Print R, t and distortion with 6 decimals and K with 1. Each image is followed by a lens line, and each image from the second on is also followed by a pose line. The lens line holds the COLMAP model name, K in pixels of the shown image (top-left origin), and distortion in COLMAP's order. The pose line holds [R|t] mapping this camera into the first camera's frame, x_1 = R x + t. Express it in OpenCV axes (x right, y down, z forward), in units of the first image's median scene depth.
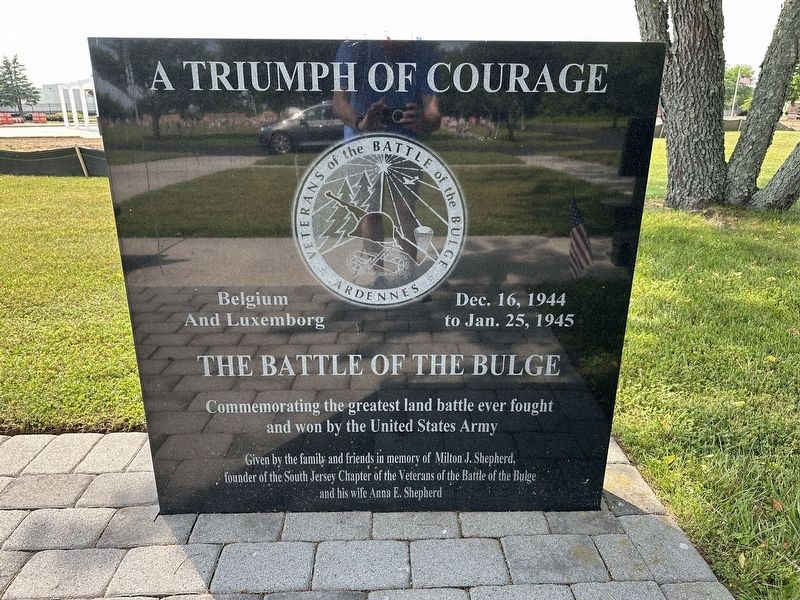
lens RADIAL K [[569.6, 0, 400.0], [0, 569.6, 300.0], [0, 0, 1]] dist [0.085196, -0.099995]
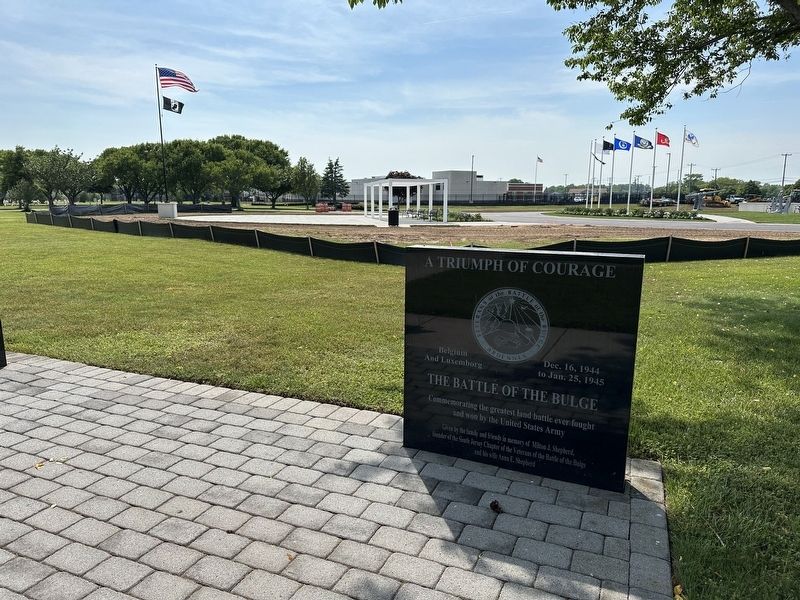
lens RADIAL K [[581.9, 0, 398.3], [0, 581.9, 299.7], [0, 0, 1]] dist [0.045457, -0.036857]
pose [[0.903557, 0.085321, -0.419888, 0.448280], [-0.143311, 0.983712, -0.108501, 0.069384], [0.403791, 0.158211, 0.901067, -1.084014]]
